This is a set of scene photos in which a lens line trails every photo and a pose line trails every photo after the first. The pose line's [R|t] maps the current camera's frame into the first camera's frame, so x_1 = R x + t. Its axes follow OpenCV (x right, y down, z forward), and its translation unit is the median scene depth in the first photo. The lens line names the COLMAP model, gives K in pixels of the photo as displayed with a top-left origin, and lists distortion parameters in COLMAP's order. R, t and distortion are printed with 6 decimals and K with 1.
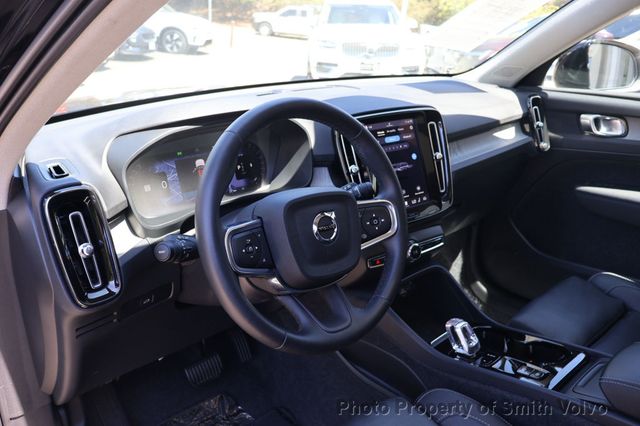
lens RADIAL K [[534.0, 0, 320.0], [0, 534.0, 213.0], [0, 0, 1]] dist [-0.008757, -0.015337]
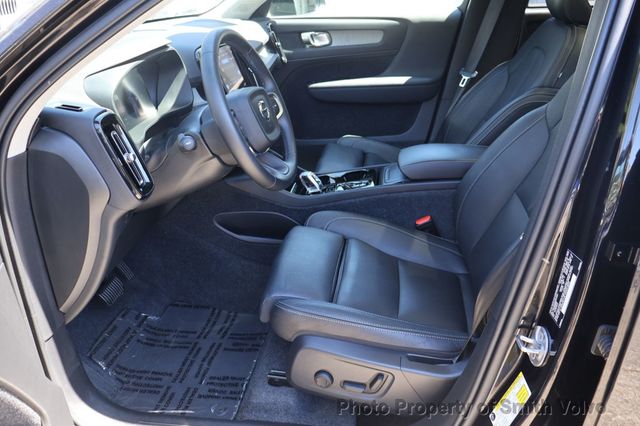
lens RADIAL K [[534.0, 0, 320.0], [0, 534.0, 213.0], [0, 0, 1]] dist [-0.008757, -0.015337]
pose [[0.766262, -0.299232, 0.568597, -0.426072], [0.249468, 0.954067, 0.165898, 0.049034], [-0.592122, 0.014725, 0.805714, -0.170252]]
